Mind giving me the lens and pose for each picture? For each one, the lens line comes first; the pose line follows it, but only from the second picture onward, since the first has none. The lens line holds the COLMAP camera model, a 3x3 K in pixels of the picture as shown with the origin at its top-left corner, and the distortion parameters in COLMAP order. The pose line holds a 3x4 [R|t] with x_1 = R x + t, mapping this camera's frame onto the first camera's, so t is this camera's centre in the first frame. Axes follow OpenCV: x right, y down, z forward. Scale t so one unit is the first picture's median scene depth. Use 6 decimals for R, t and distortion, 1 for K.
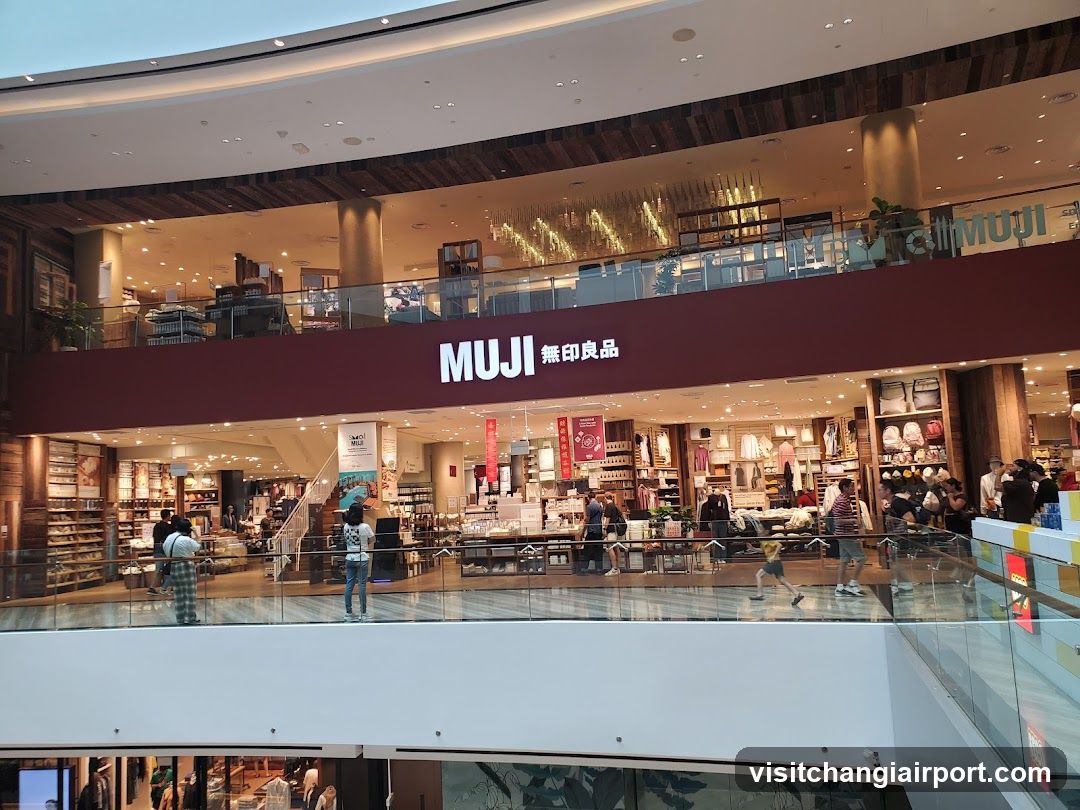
lens RADIAL K [[830.3, 0, 568.9], [0, 830.3, 425.6], [0, 0, 1]] dist [0.007624, 0.004915]
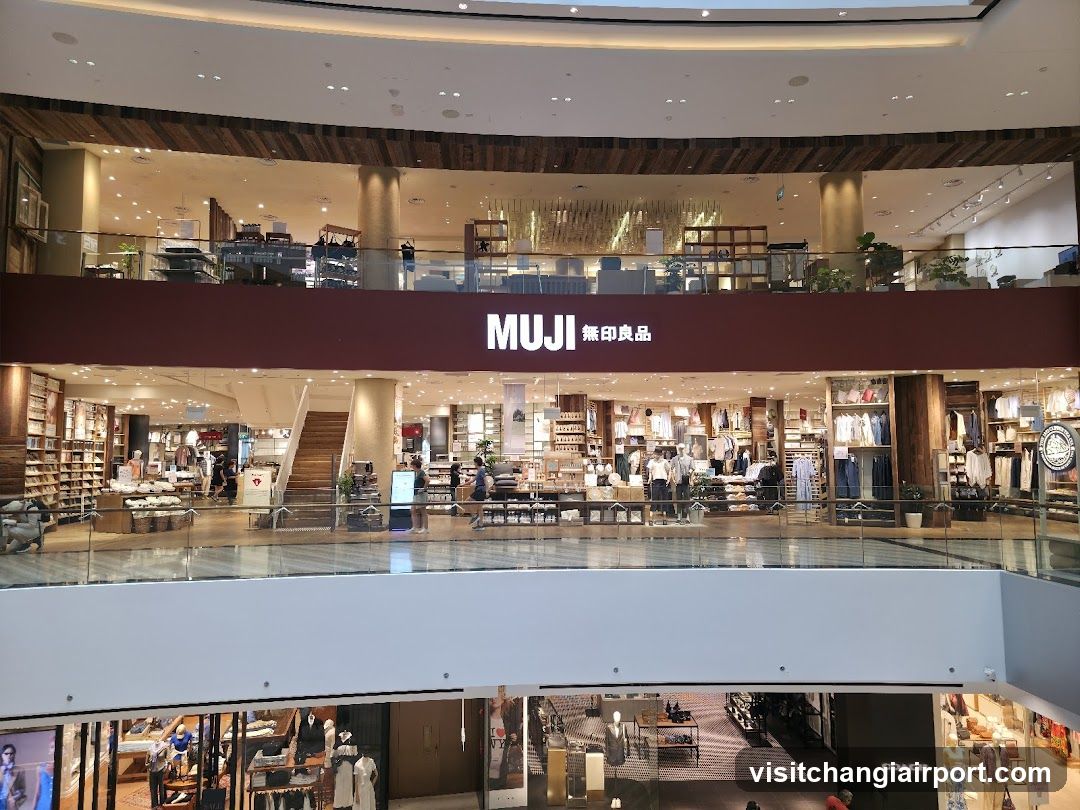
lens RADIAL K [[695.1, 0, 540.0], [0, 695.1, 405.0], [0, 0, 1]] dist [0.026904, -0.002218]
pose [[0.947091, 0.067027, 0.313888, -0.373072], [-0.069484, 0.997577, -0.003366, 0.020252], [-0.313353, -0.018622, 0.949454, 0.107310]]
